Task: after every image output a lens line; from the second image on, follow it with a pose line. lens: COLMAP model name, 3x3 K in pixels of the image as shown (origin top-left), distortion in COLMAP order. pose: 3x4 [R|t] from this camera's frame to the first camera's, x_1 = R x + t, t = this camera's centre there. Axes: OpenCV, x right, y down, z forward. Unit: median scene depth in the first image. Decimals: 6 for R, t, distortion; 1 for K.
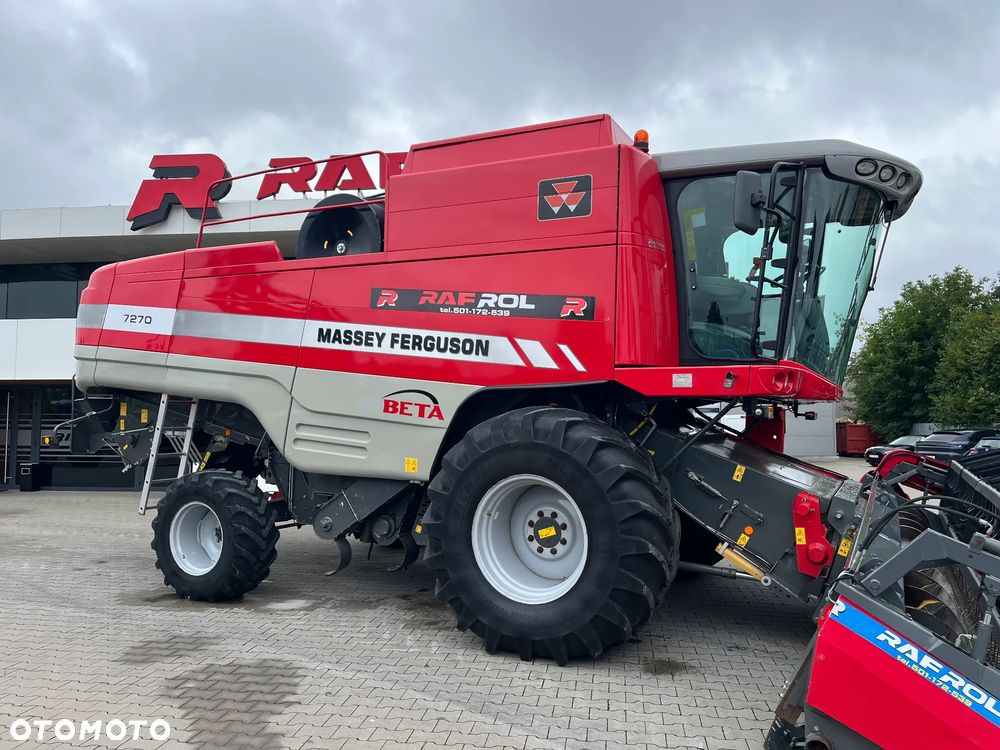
lens RADIAL K [[810.8, 0, 500.0], [0, 810.8, 375.0], [0, 0, 1]] dist [0.073219, -0.111536]
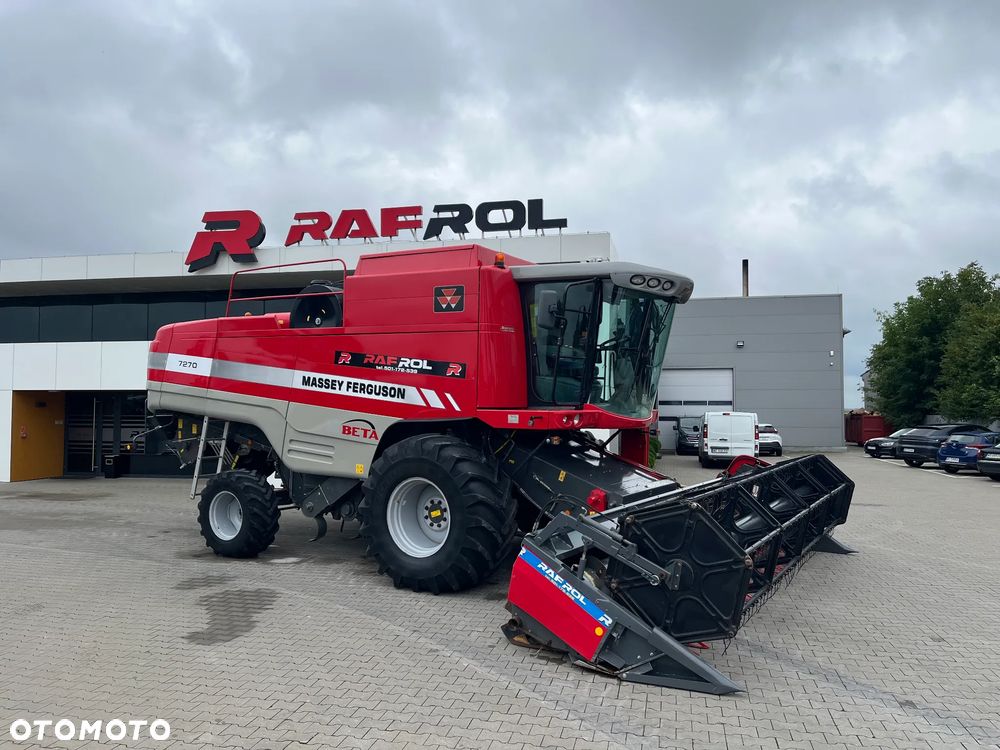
lens RADIAL K [[820.4, 0, 488.5], [0, 820.4, 372.1], [0, 0, 1]] dist [0.041379, -0.009868]
pose [[0.996306, -0.004170, -0.085778, 0.257046], [0.005673, 0.999834, 0.017291, -0.092810], [0.085692, -0.017714, 0.996164, -0.493763]]
